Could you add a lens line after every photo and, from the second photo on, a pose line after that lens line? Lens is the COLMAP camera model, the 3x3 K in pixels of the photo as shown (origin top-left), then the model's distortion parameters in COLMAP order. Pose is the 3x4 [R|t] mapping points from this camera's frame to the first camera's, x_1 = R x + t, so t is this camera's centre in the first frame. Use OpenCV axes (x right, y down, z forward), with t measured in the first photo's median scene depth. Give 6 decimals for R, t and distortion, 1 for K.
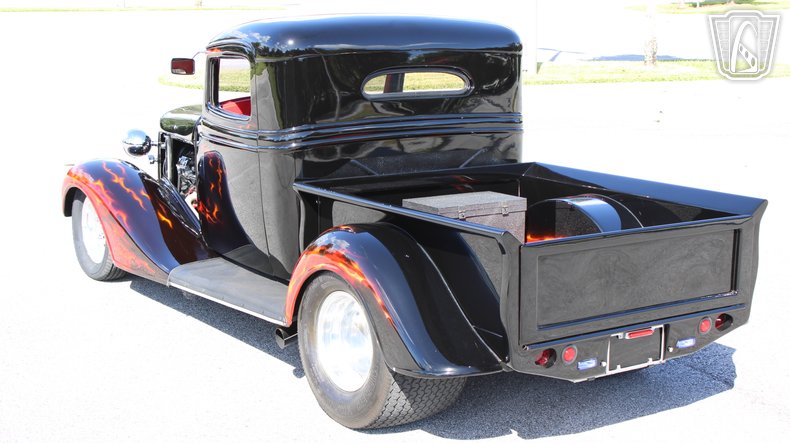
lens RADIAL K [[1259.1, 0, 395.0], [0, 1259.1, 221.5], [0, 0, 1]] dist [-0.017782, -0.090573]
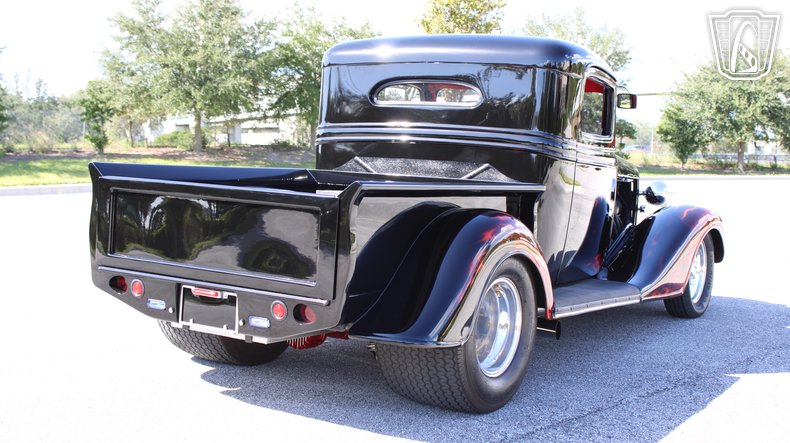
lens RADIAL K [[1259.1, 0, 395.0], [0, 1259.1, 221.5], [0, 0, 1]] dist [-0.017782, -0.090573]
pose [[0.305186, 0.060814, -0.950349, 1.055109], [-0.202637, 0.979251, -0.002410, 0.003036], [0.930484, 0.193312, 0.311177, 0.709157]]
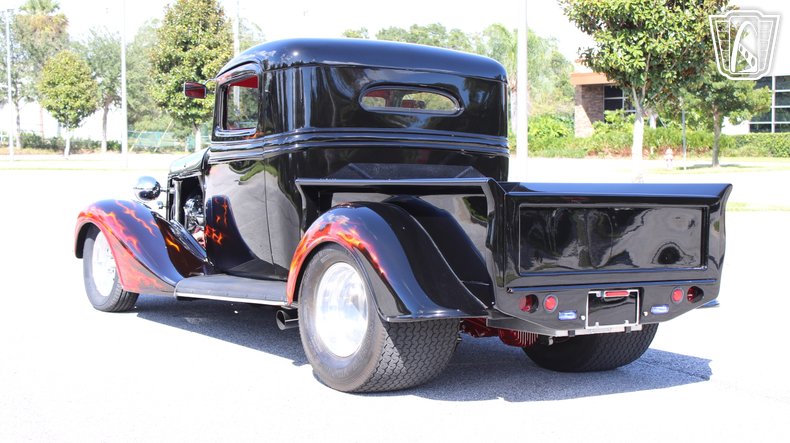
lens RADIAL K [[1259.1, 0, 395.0], [0, 1259.1, 221.5], [0, 0, 1]] dist [-0.017782, -0.090573]
pose [[0.999976, 0.005647, 0.003945, 0.000361], [-0.004999, 0.988918, -0.148378, 0.164471], [-0.004739, 0.148354, 0.988923, -0.065443]]
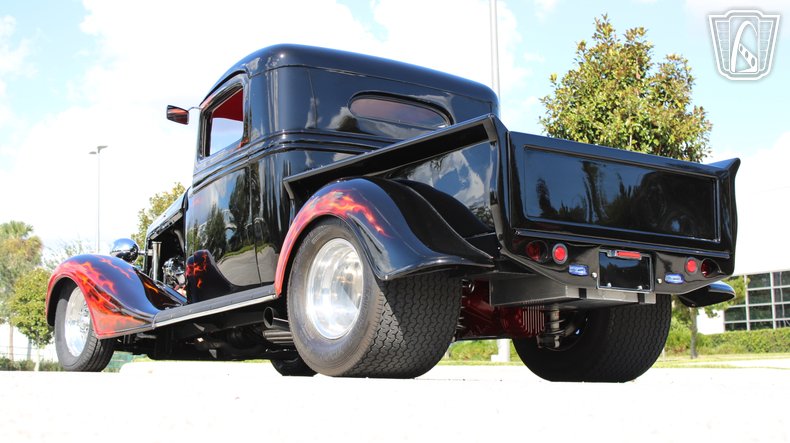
lens RADIAL K [[1259.1, 0, 395.0], [0, 1259.1, 221.5], [0, 0, 1]] dist [-0.017782, -0.090573]
pose [[0.999582, -0.011597, 0.026486, -0.016808], [0.019651, 0.944431, -0.328123, 0.342158], [-0.021209, 0.328507, 0.944264, 0.033118]]
